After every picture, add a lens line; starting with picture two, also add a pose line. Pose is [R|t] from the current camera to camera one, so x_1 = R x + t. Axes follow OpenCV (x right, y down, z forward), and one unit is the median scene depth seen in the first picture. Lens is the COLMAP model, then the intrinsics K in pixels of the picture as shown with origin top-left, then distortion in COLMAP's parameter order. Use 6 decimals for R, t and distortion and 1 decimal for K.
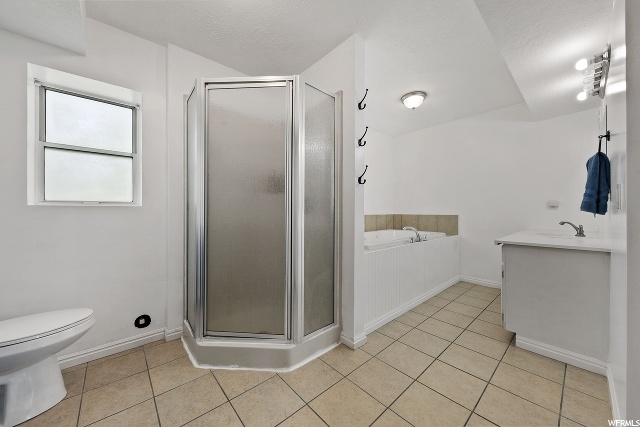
lens RADIAL K [[231.3, 0, 315.6], [0, 231.3, 213.0], [0, 0, 1]] dist [0.002096, 0.000029]
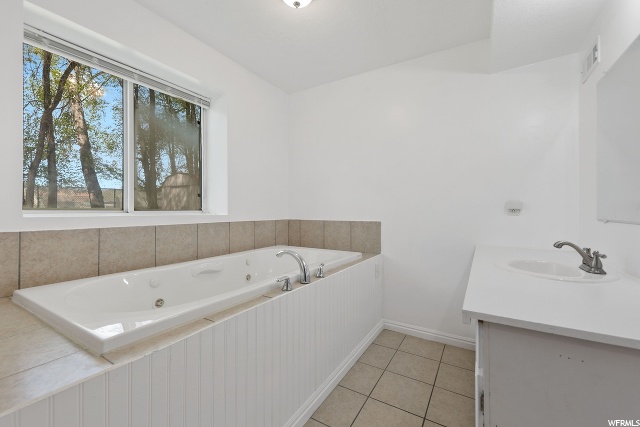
lens RADIAL K [[272.0, 0, 320.9], [0, 272.0, 212.1], [0, 0, 1]] dist [-0.001036, -0.000015]
pose [[0.948307, 0.004475, 0.317323, 0.228124], [-0.002537, 0.999976, -0.006521, -0.012262], [-0.317345, 0.005379, 0.948295, 0.352918]]
